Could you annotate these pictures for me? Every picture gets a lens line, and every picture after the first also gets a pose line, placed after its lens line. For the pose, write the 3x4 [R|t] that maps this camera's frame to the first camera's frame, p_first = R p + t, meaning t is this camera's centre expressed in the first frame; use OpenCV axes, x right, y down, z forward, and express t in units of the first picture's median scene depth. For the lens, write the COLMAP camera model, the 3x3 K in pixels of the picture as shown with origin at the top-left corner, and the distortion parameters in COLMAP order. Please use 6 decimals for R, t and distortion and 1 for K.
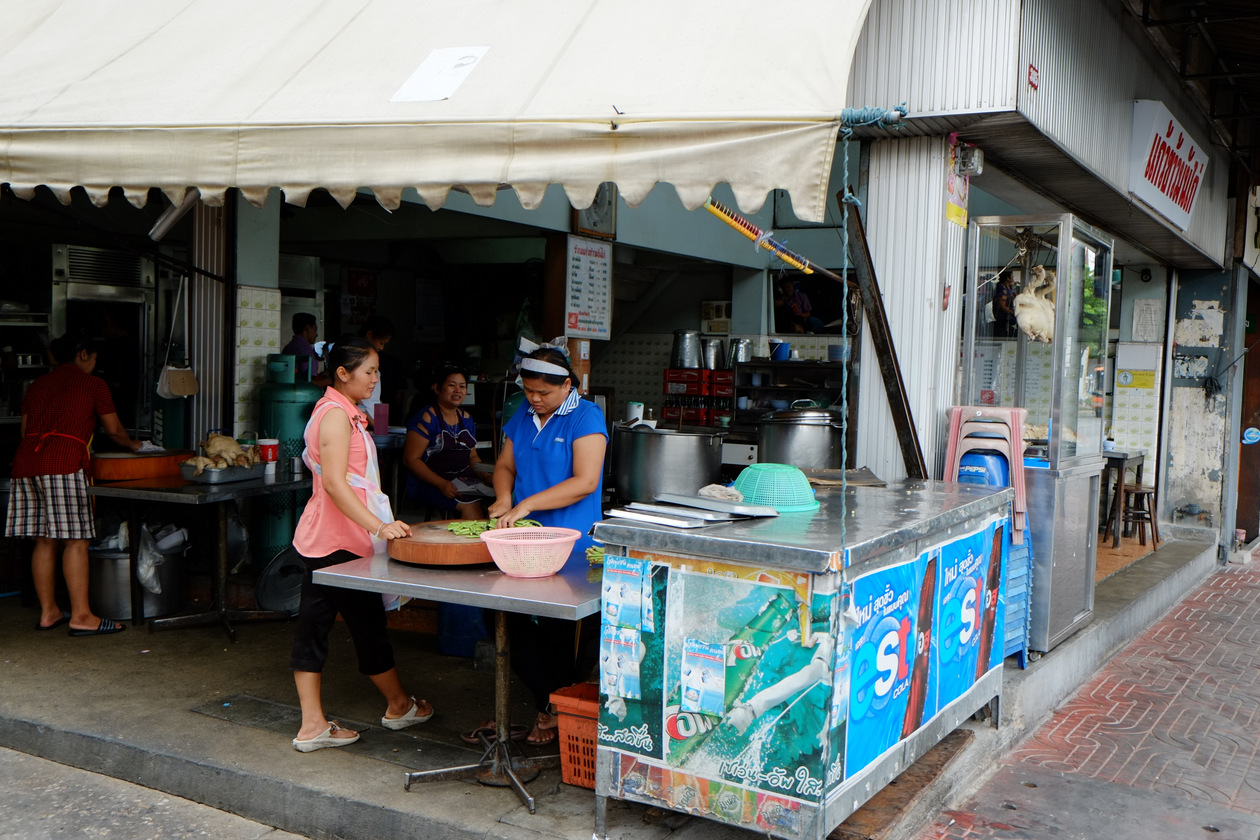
lens RADIAL K [[1229.4, 0, 630.0], [0, 1229.4, 420.0], [0, 0, 1]] dist [-0.006888, -0.005351]
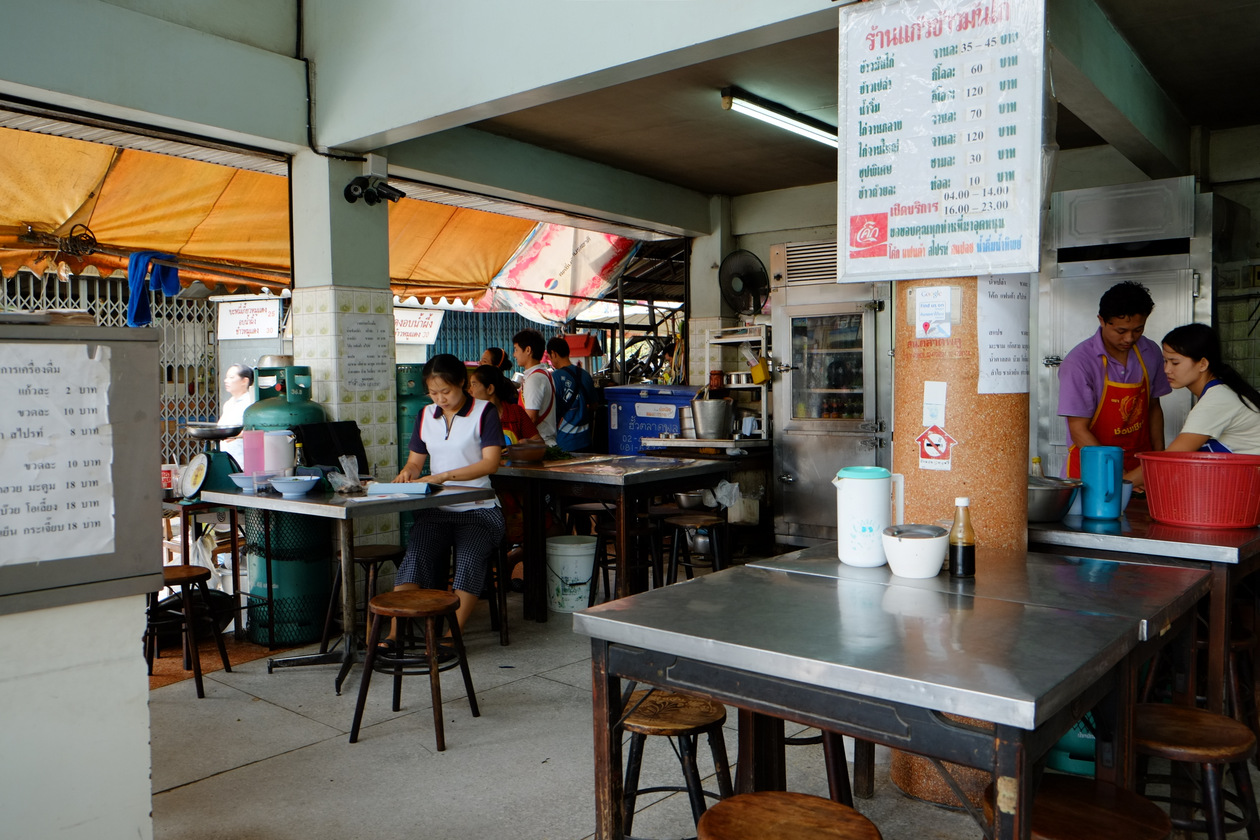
lens RADIAL K [[1028.0, 0, 630.0], [0, 1028.0, 420.0], [0, 0, 1]] dist [-0.000726, -0.000287]
pose [[-0.139261, 0.015863, -0.990129, 0.227433], [-0.036035, 0.999128, 0.021076, -0.025269], [0.989600, 0.038614, -0.138568, 0.825015]]
